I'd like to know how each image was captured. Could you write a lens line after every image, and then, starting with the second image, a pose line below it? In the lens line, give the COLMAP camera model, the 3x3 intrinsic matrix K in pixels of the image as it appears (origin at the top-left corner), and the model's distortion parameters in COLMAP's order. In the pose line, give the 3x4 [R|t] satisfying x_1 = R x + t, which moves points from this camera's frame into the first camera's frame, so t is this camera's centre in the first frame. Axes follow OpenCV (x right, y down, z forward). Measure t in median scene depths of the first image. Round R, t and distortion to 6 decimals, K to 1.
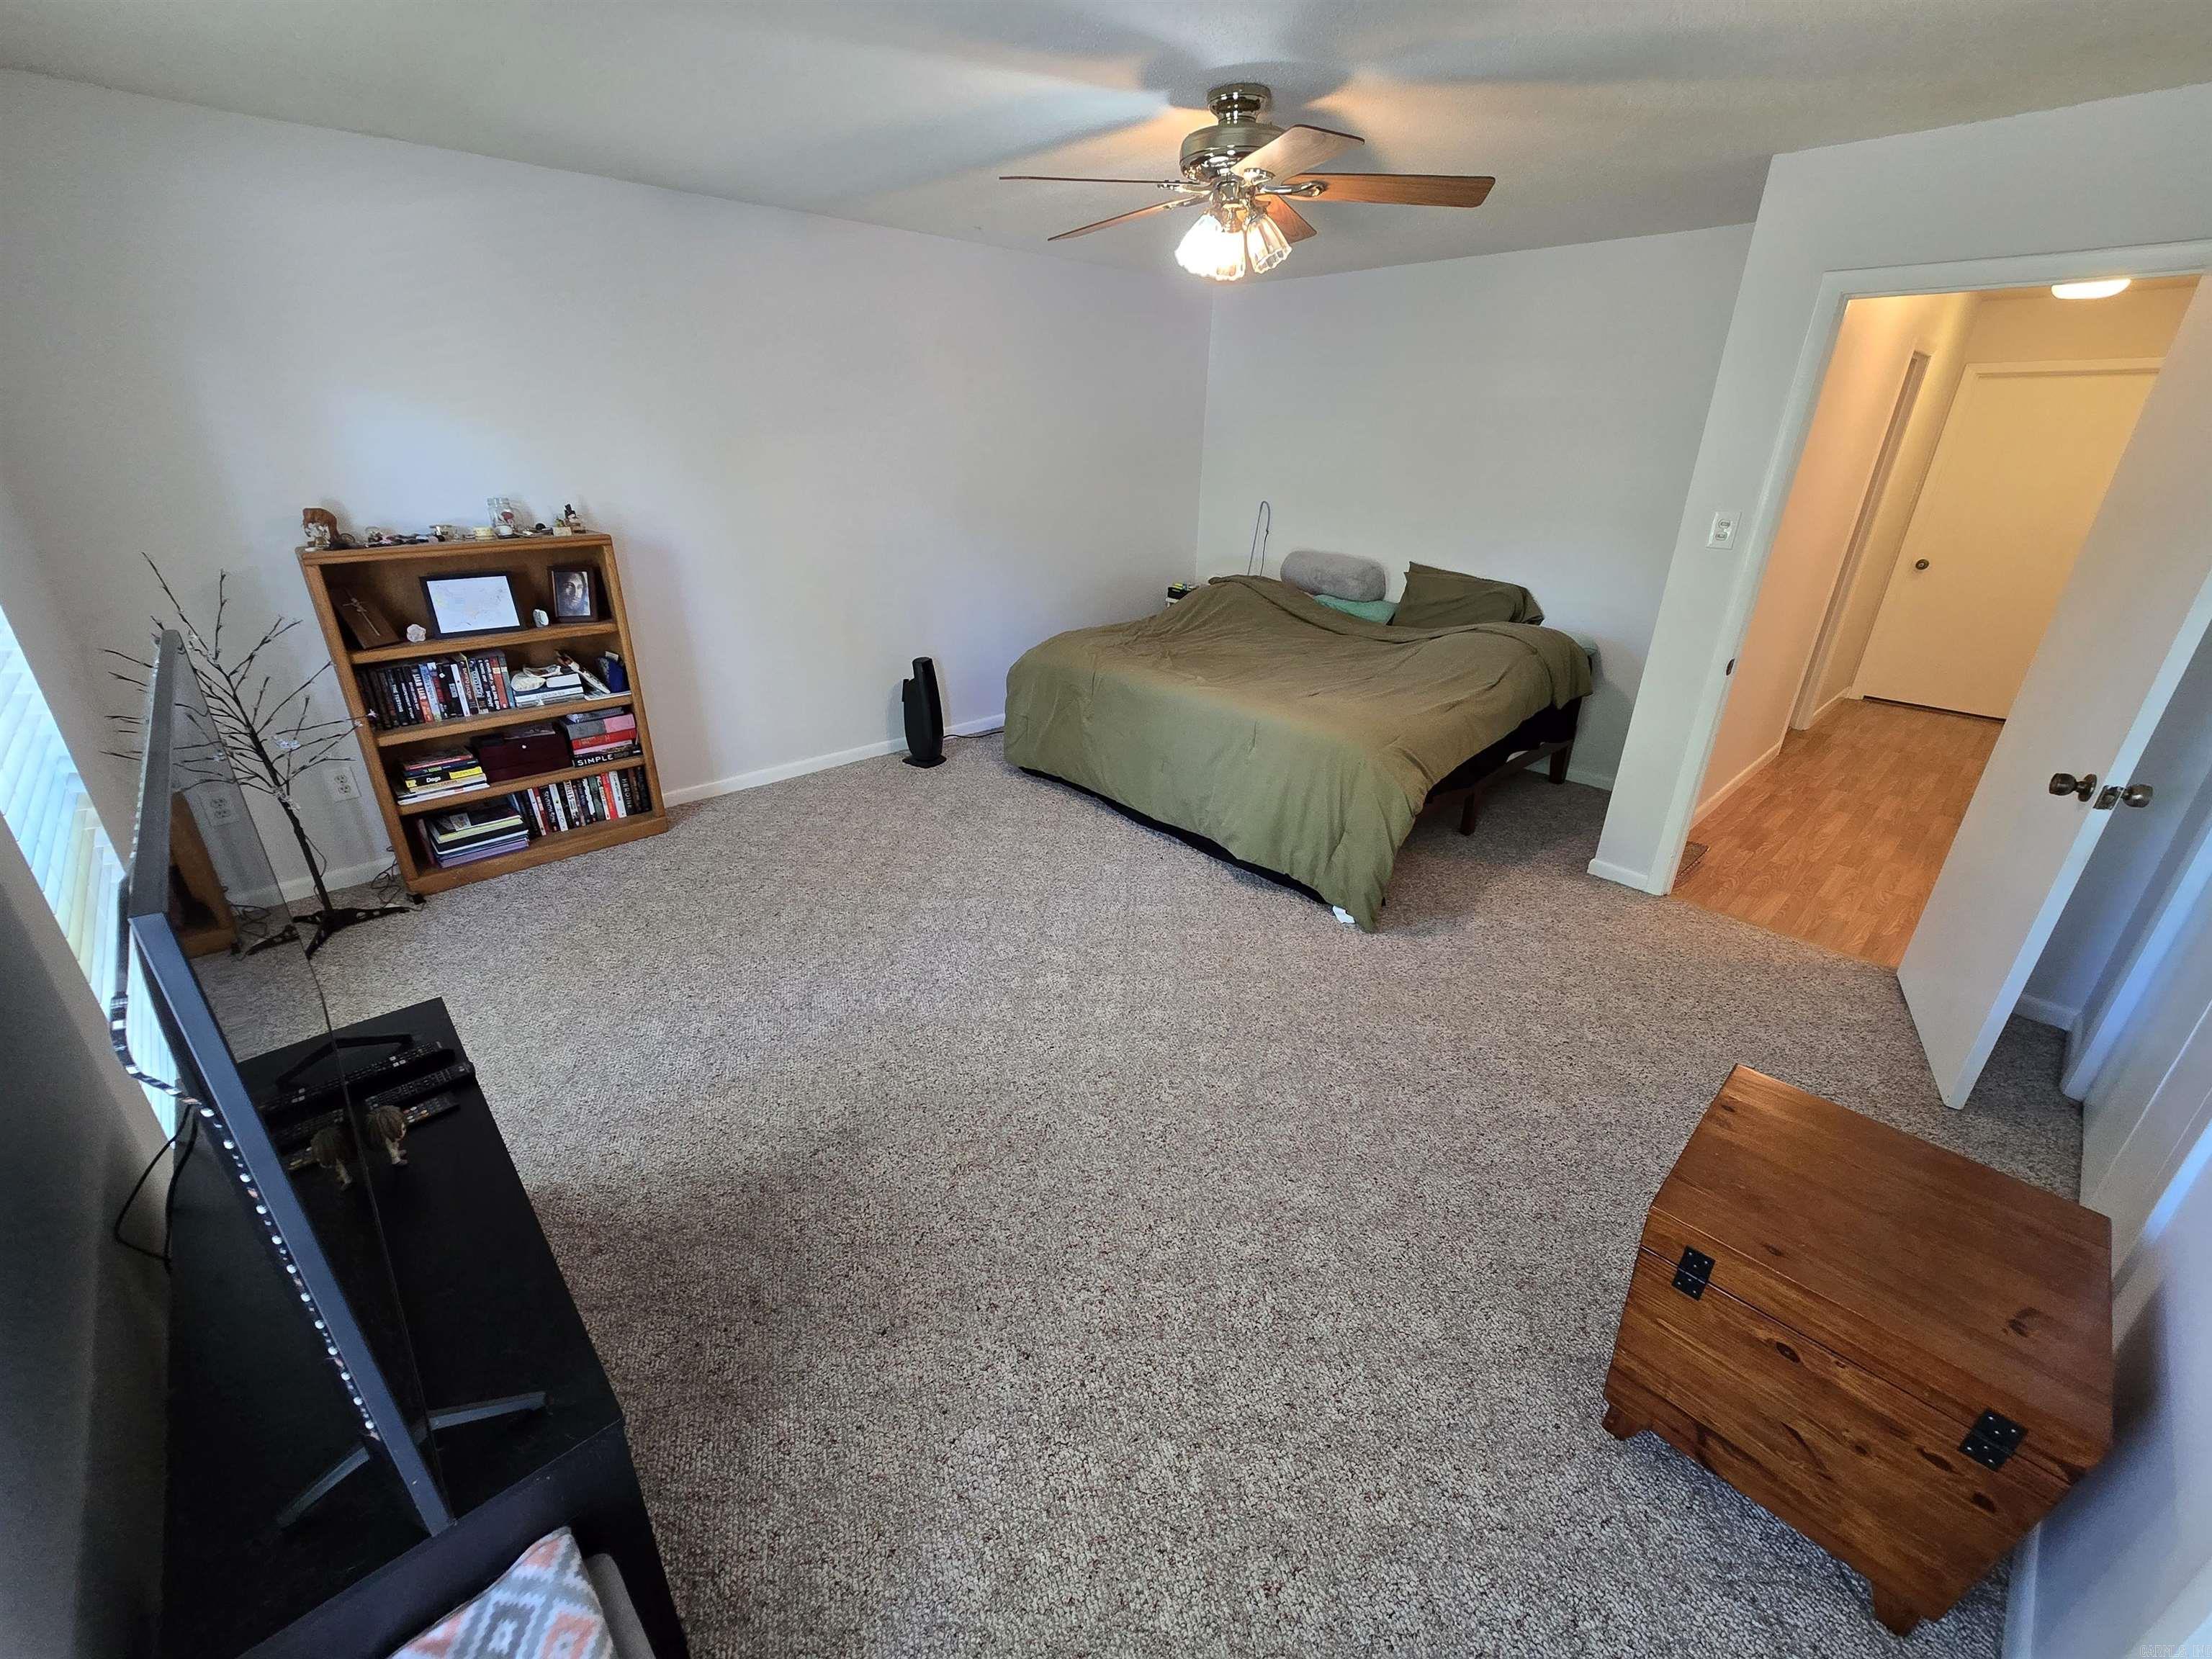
lens RADIAL K [[903.4, 0, 1092.3], [0, 903.4, 823.1], [0, 0, 1]] dist [-0.005124, 0.000307]
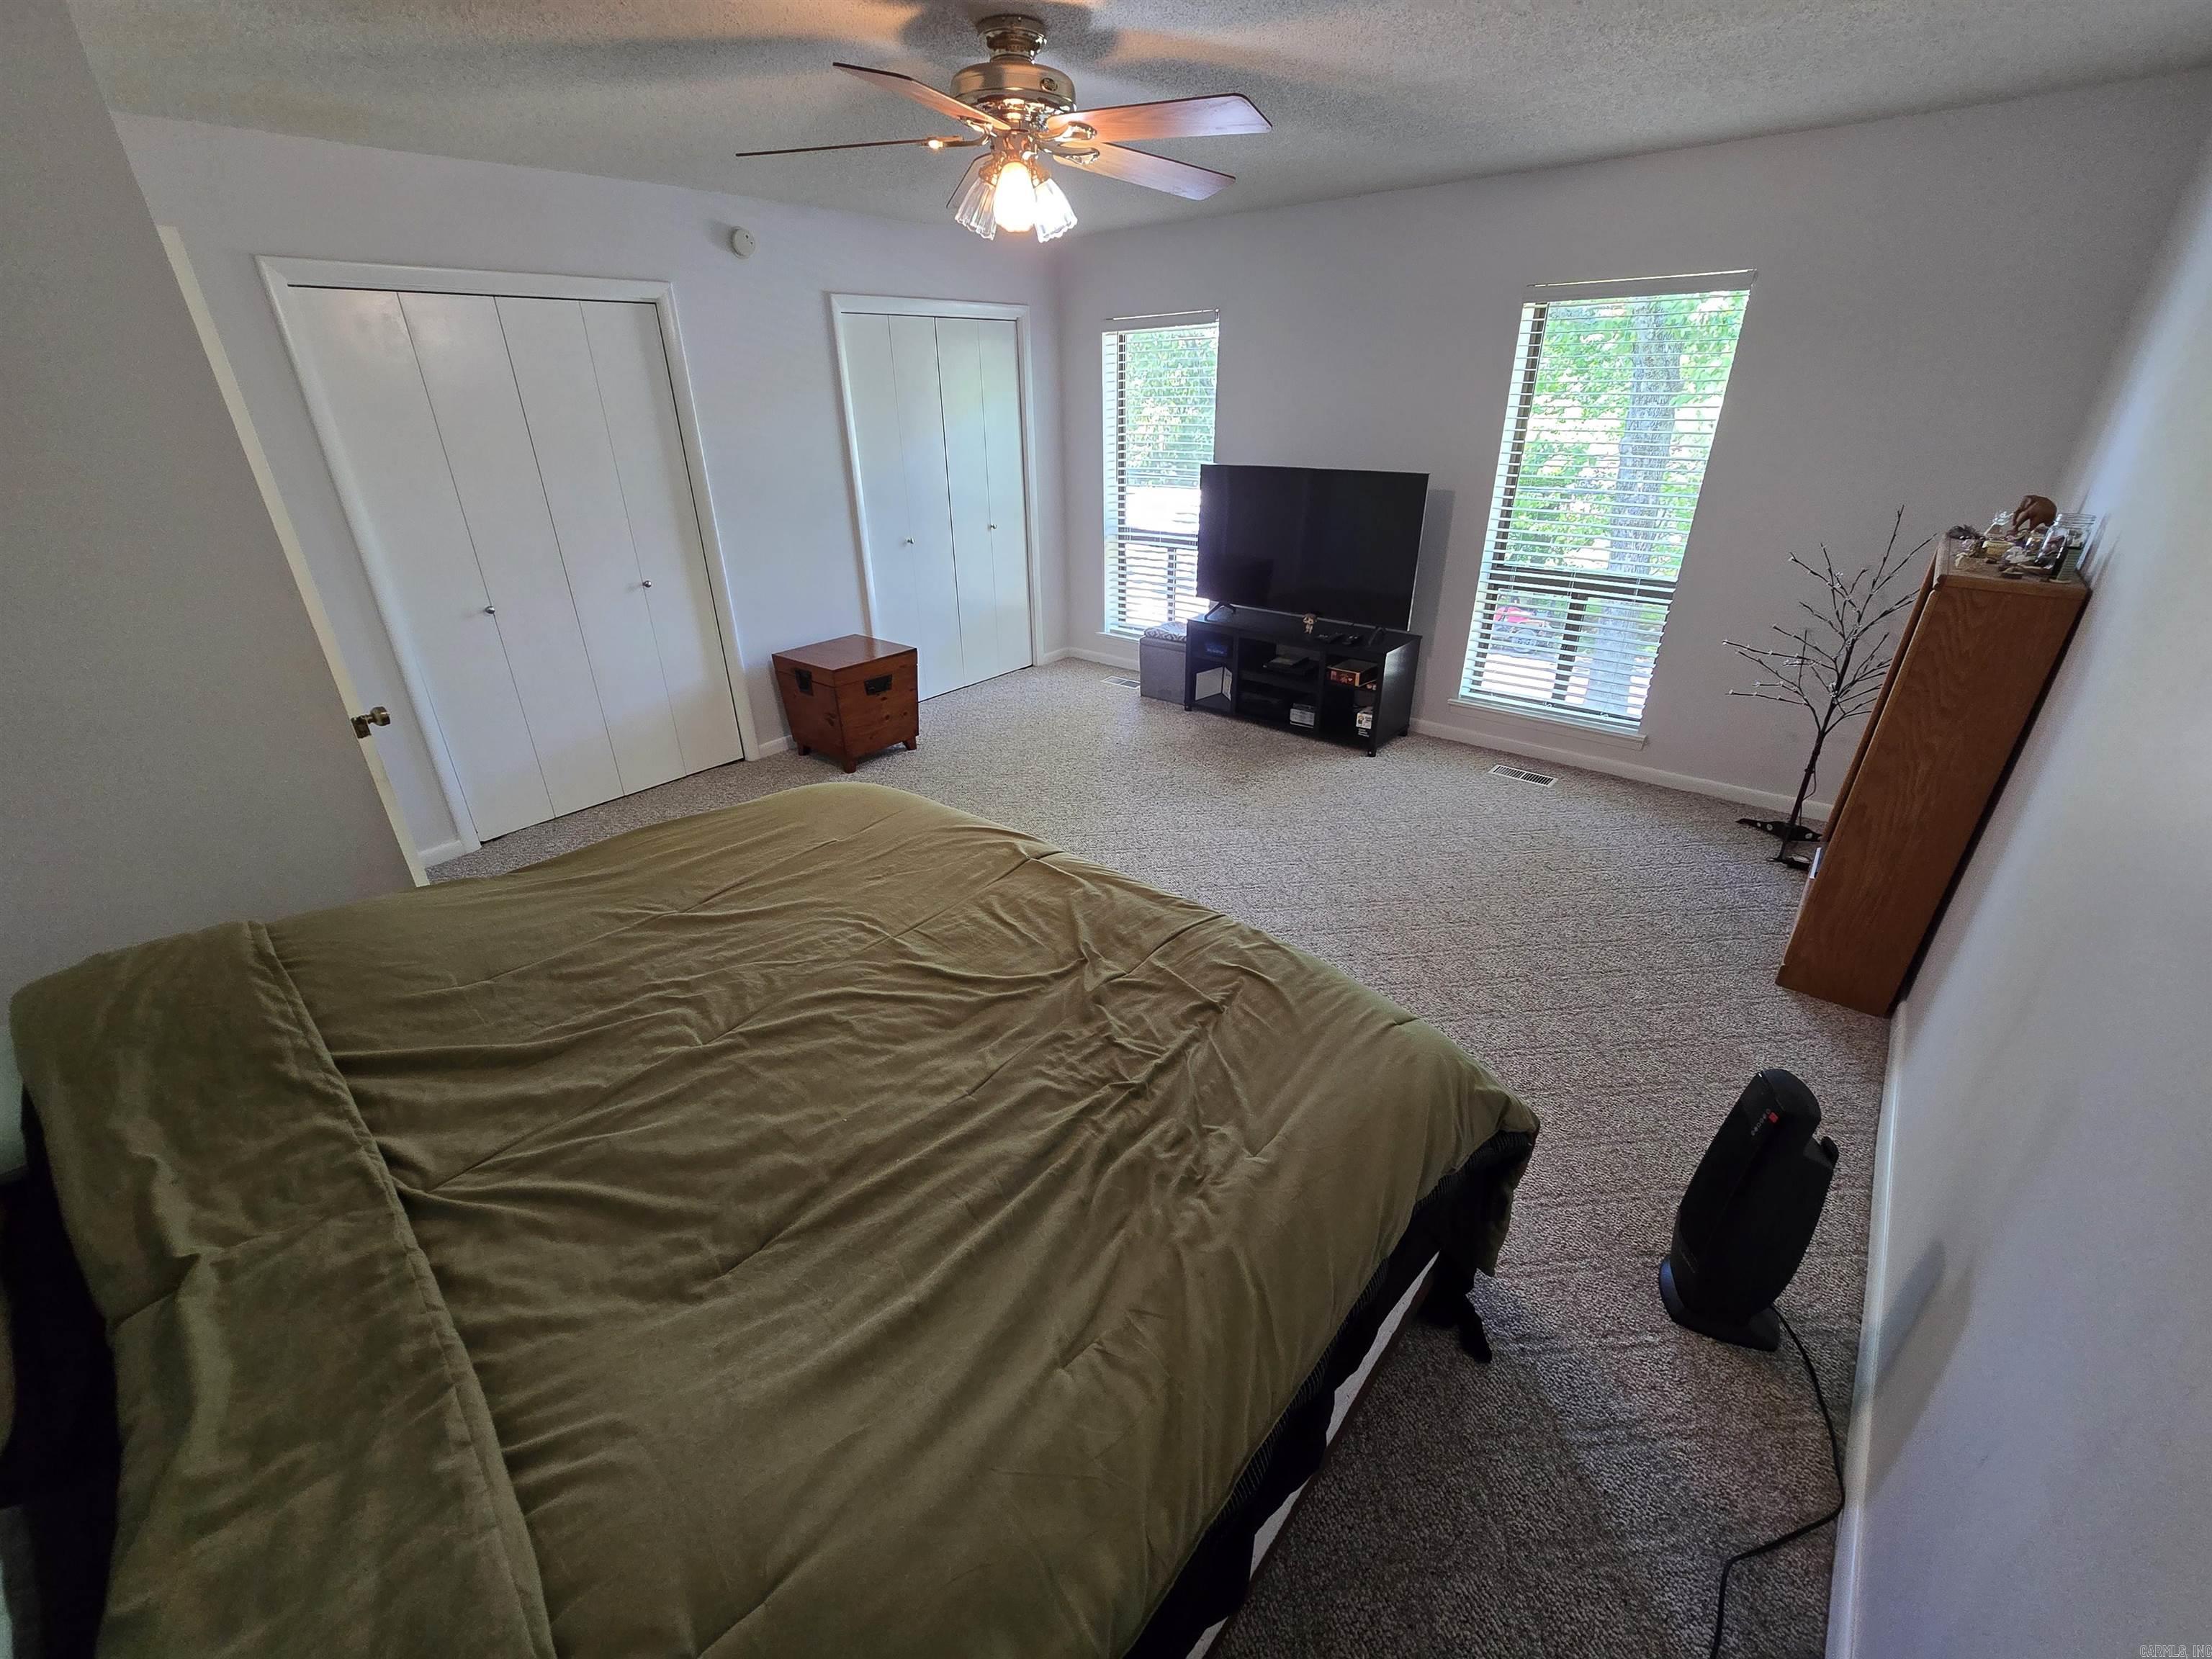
lens RADIAL K [[903.4, 0, 1092.3], [0, 903.4, 823.1], [0, 0, 1]] dist [-0.005124, 0.000307]
pose [[-0.993684, 0.050202, -0.100362, 0.189939], [-0.043114, 0.654918, 0.754469, -0.863818], [0.103605, 0.754031, -0.648617, 1.933695]]
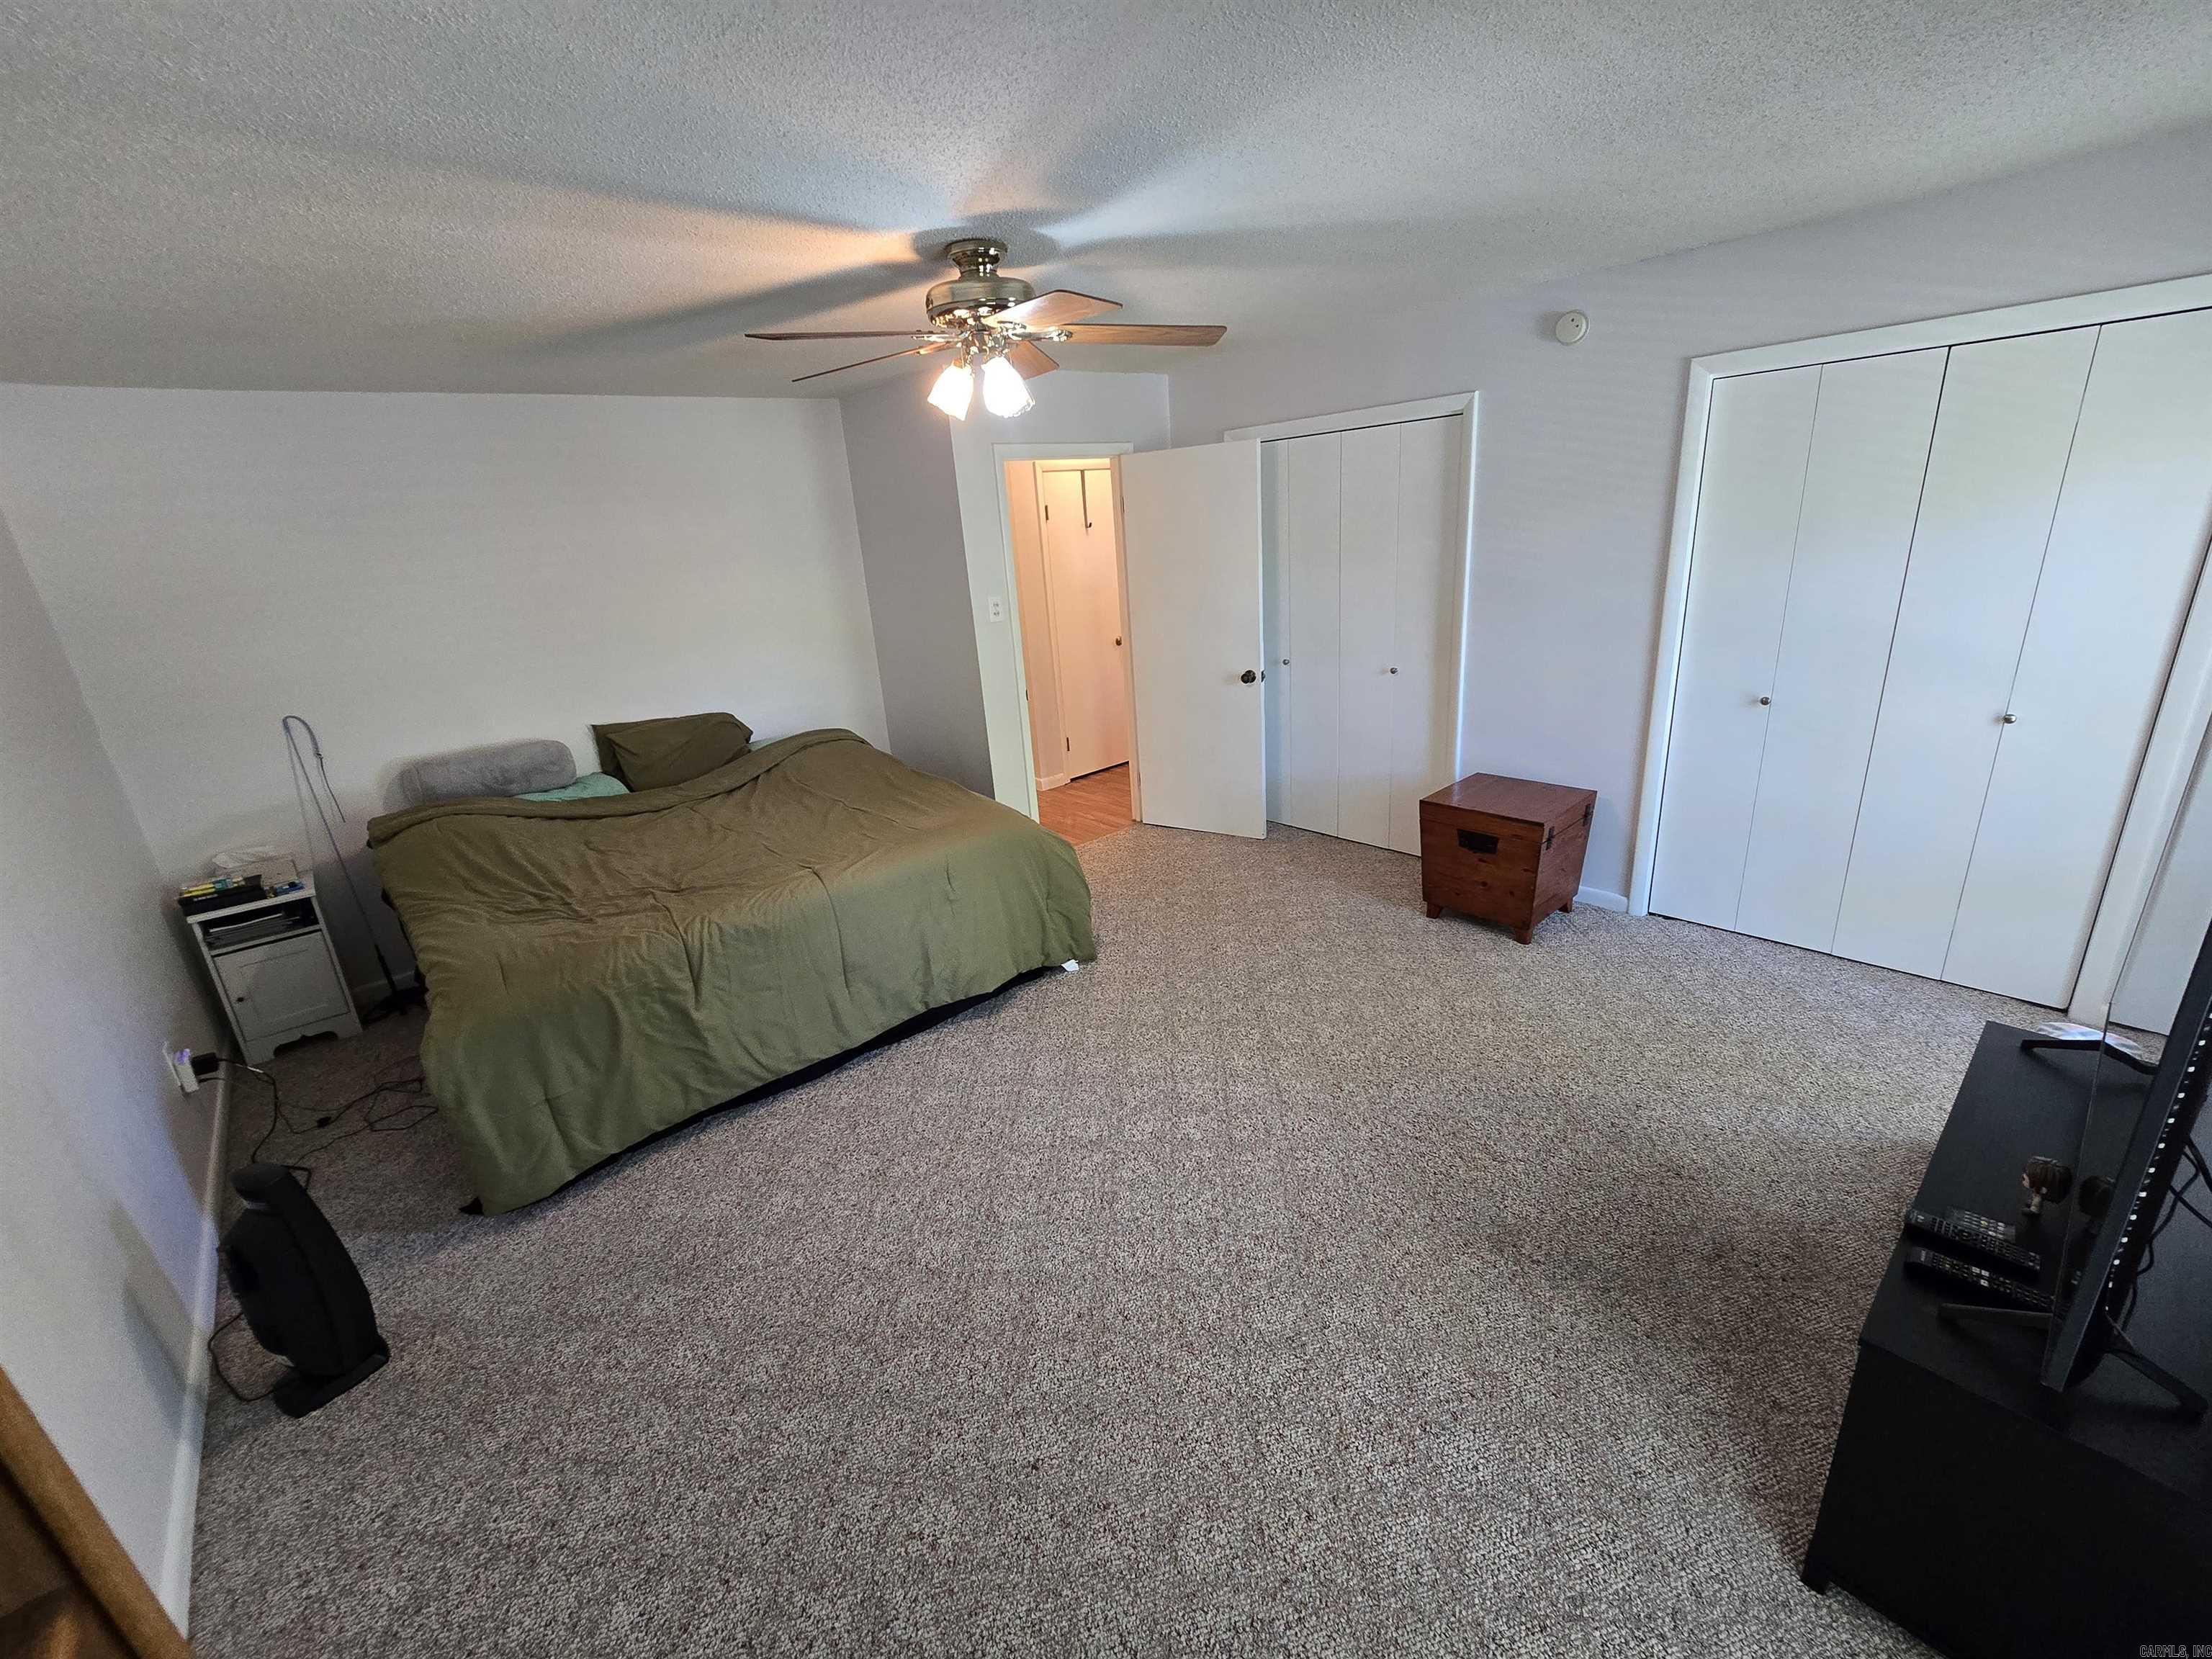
lens RADIAL K [[903.4, 0, 1092.3], [0, 903.4, 823.1], [0, 0, 1]] dist [-0.005124, 0.000307]
pose [[0.028405, -0.337686, 0.940830, -0.896875], [0.467209, 0.836559, 0.286155, -0.443023], [-0.883690, 0.431436, 0.181532, 0.871406]]
